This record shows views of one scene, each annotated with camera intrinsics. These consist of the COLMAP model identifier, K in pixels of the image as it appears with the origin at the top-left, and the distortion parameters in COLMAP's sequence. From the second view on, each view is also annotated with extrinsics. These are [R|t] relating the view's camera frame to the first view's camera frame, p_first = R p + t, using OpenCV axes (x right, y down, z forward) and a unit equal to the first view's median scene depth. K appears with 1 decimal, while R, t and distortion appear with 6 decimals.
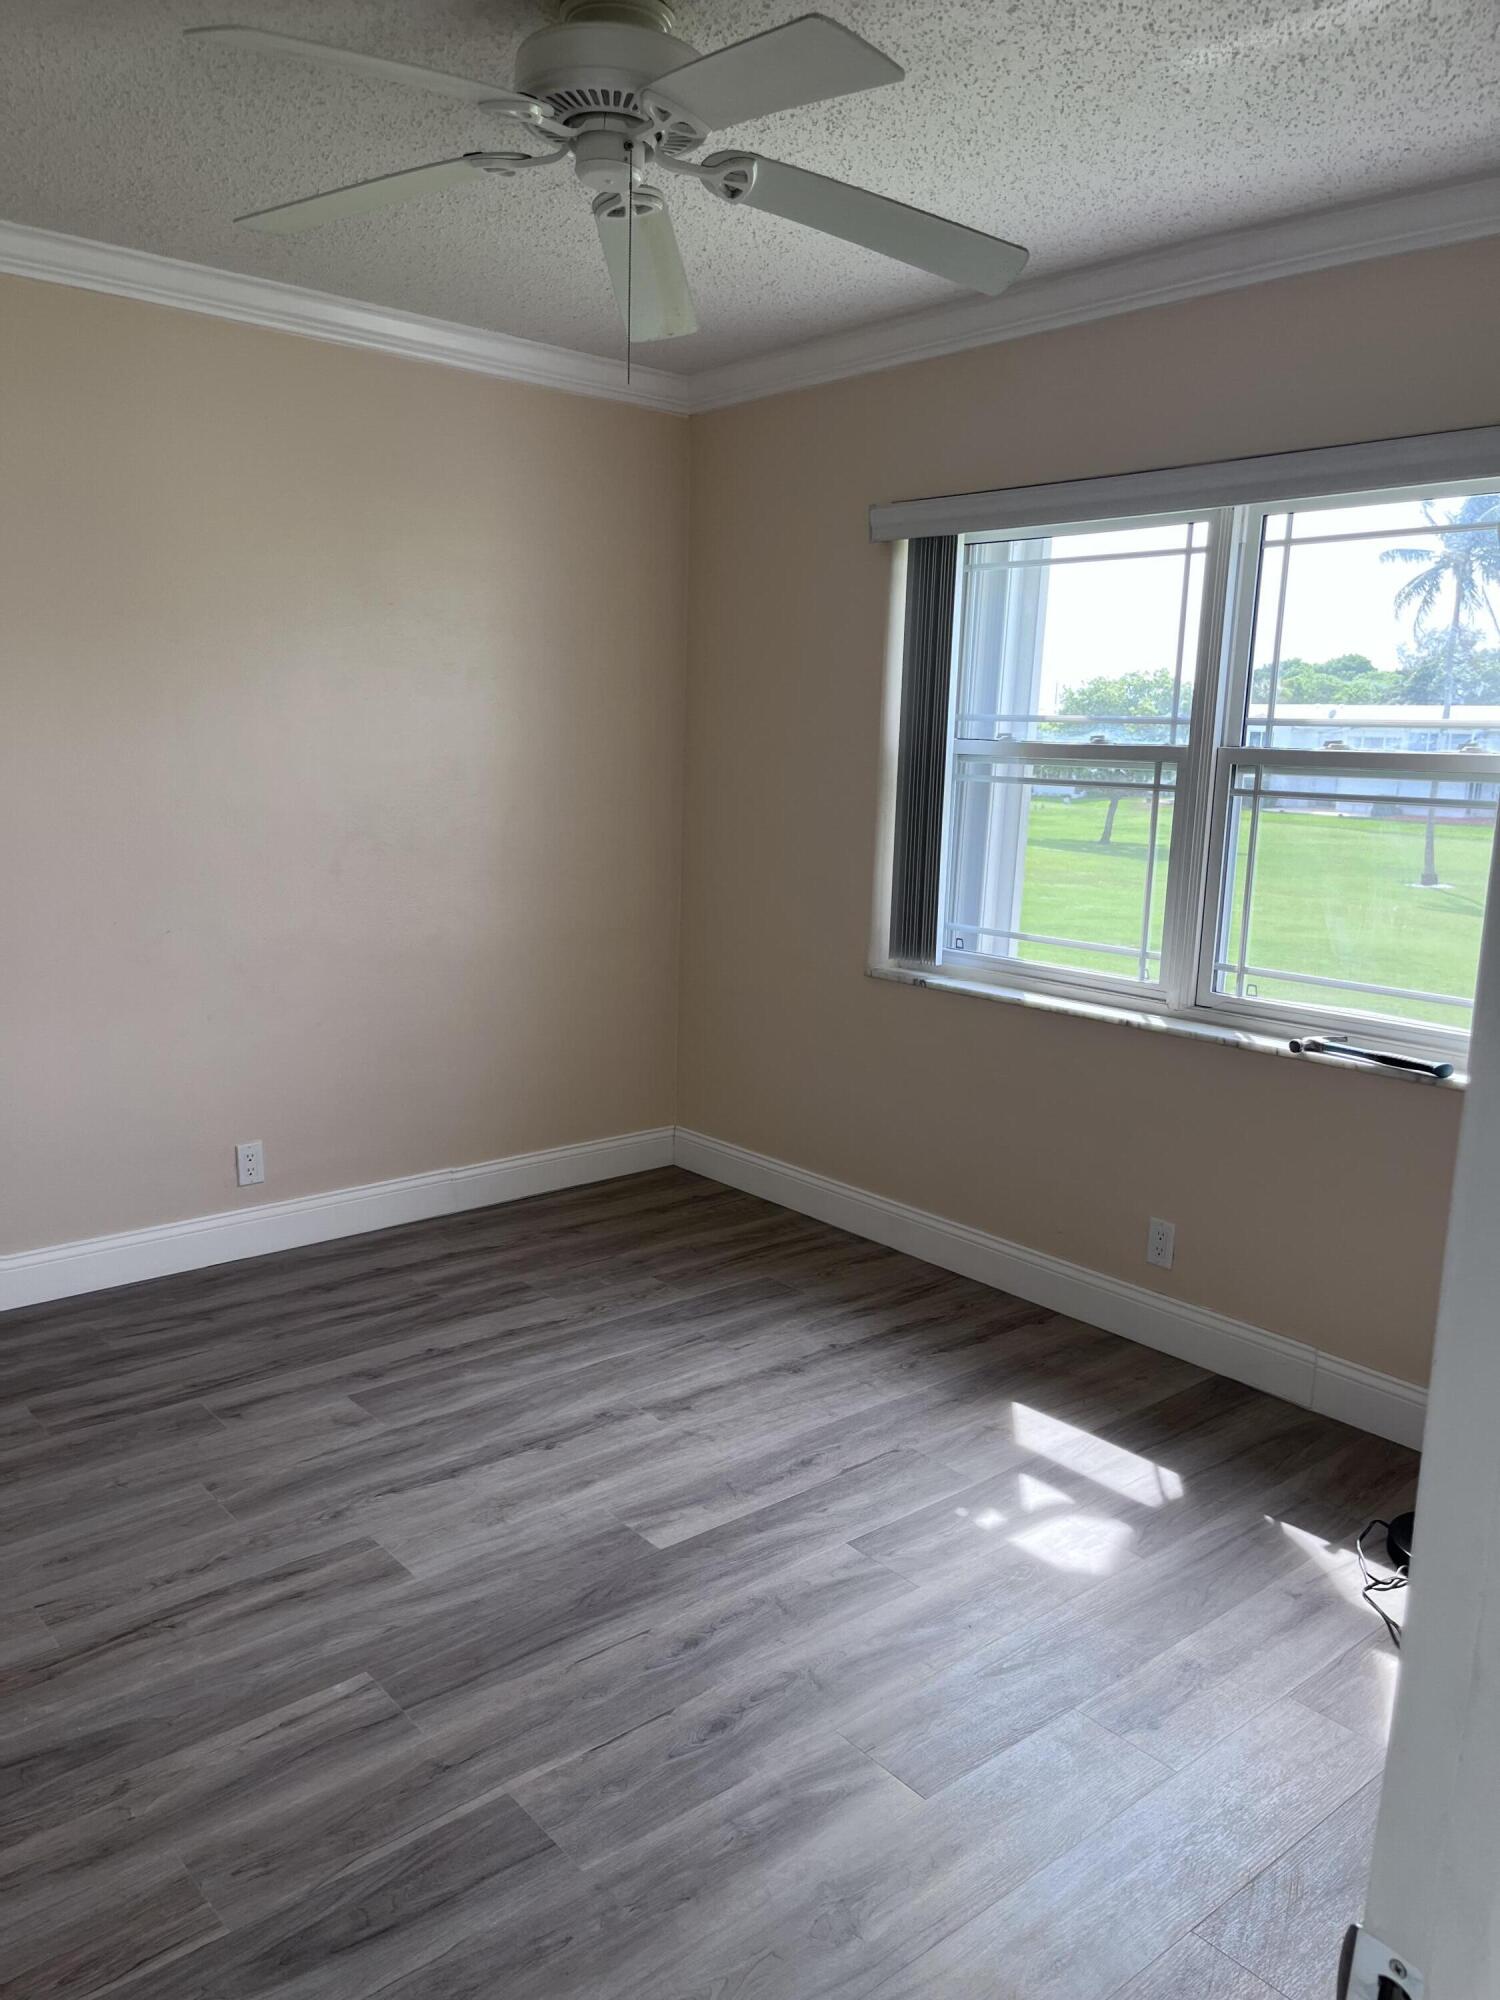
lens RADIAL K [[1518.5, 0, 742.9], [0, 1518.5, 1027.7], [0, 0, 1]] dist [0.070262, -0.104821]
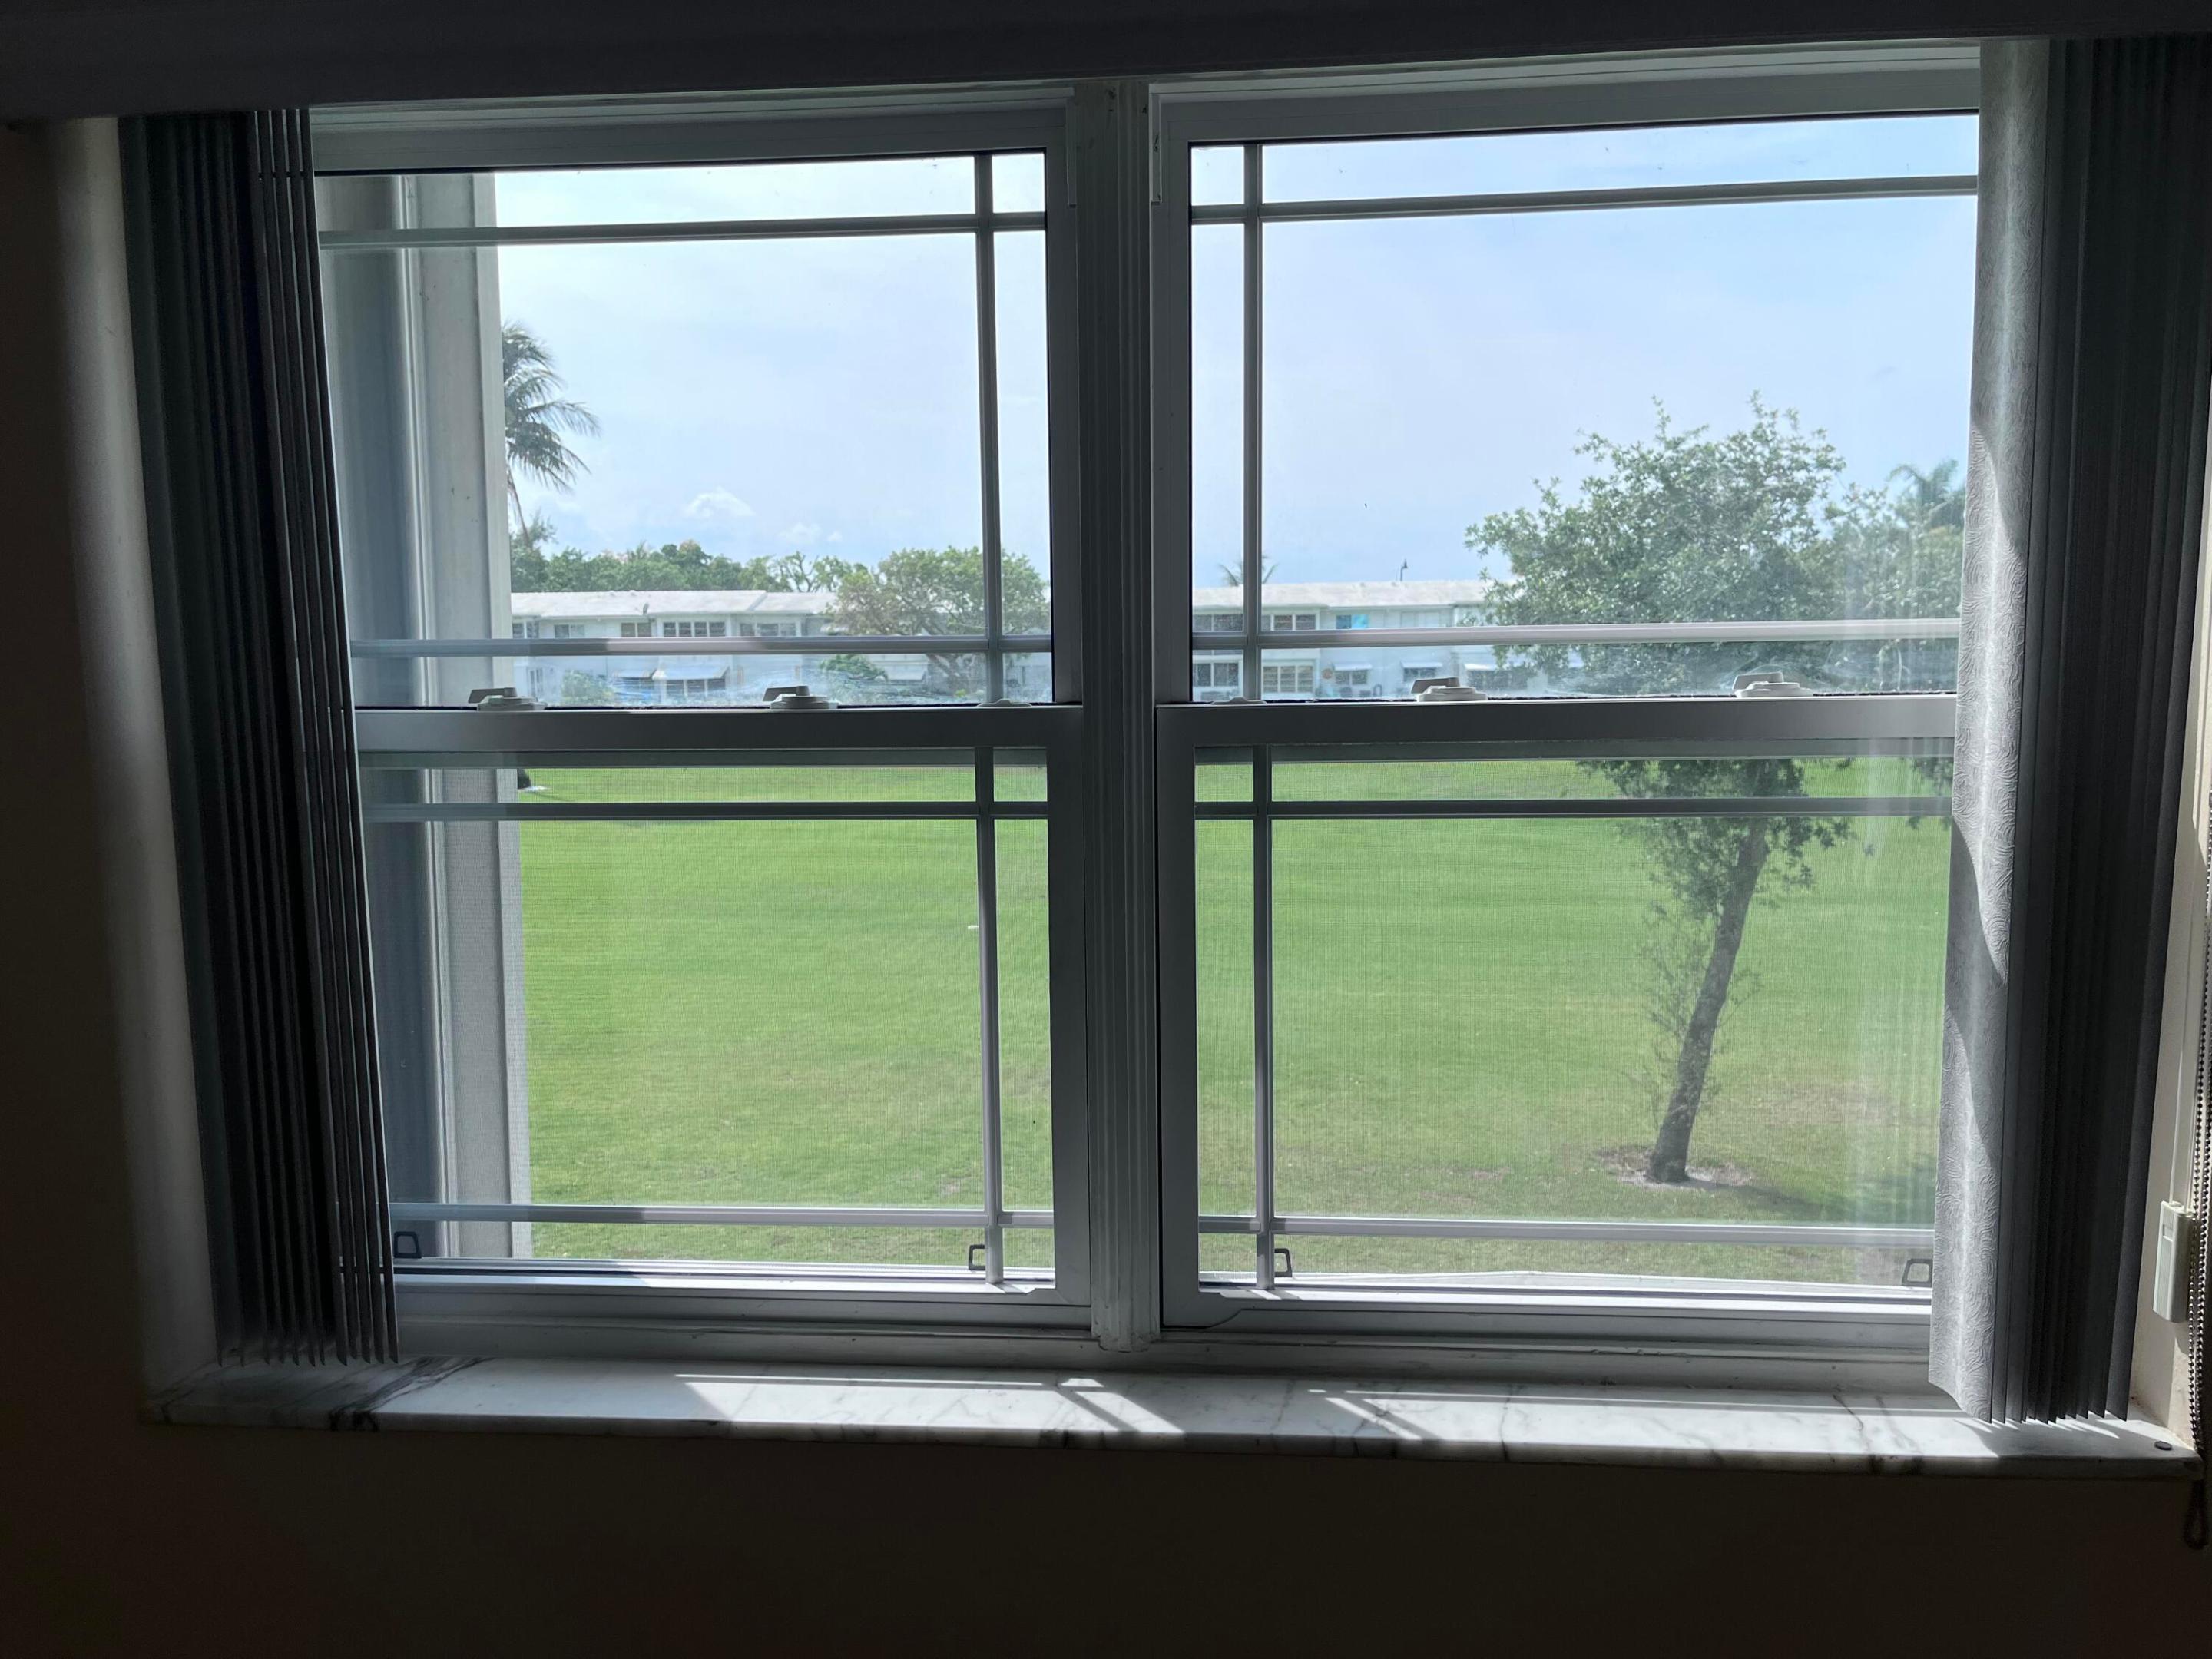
lens RADIAL K [[1668.8, 0, 1104.8], [0, 1668.8, 847.6], [0, 0, 1]] dist [0.007526, 0.001194]
pose [[0.712642, -0.126581, 0.690013, -0.007355], [0.165505, 0.986159, 0.009976, -0.152335], [-0.681725, 0.107091, 0.723728, 0.691297]]
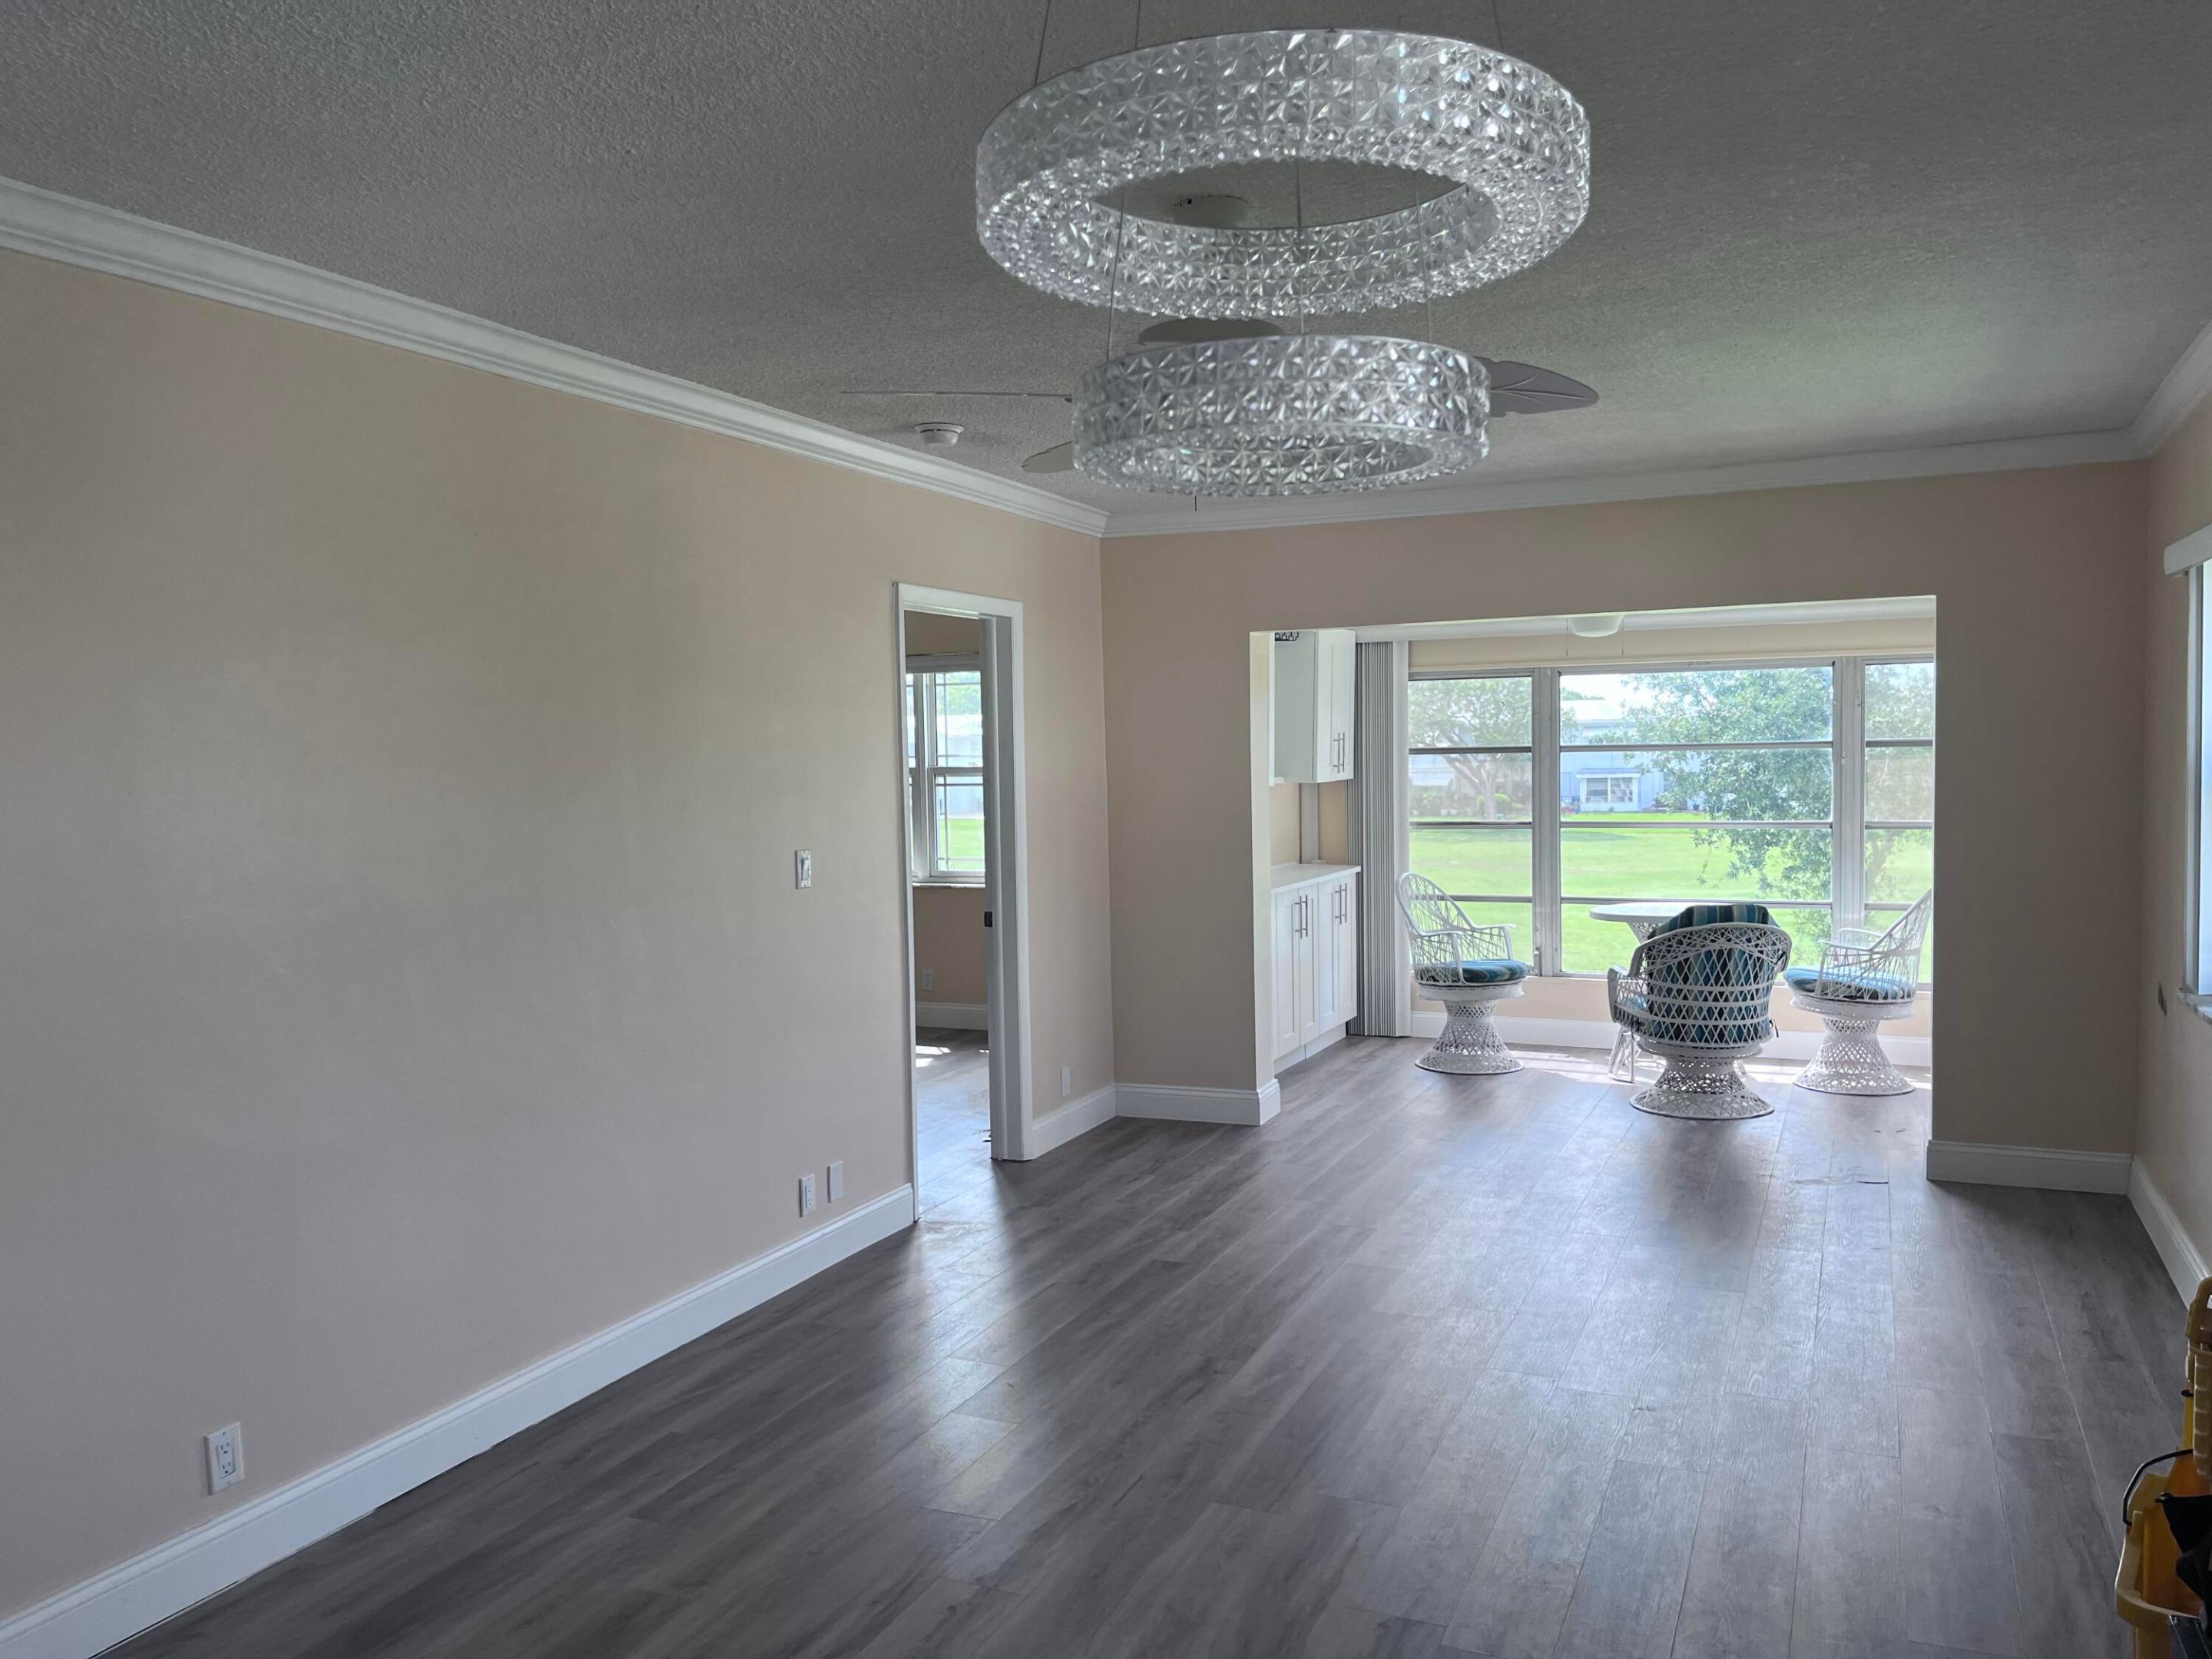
lens RADIAL K [[1678.3, 0, 1114.8], [0, 1678.3, 840.3], [0, 0, 1]] dist [0.095007, -0.126332]
pose [[0.899829, -0.068595, 0.430815, -0.559711], [0.126023, 0.986329, -0.106176, 0.243239], [-0.417643, 0.149833, 0.896172, -1.445109]]
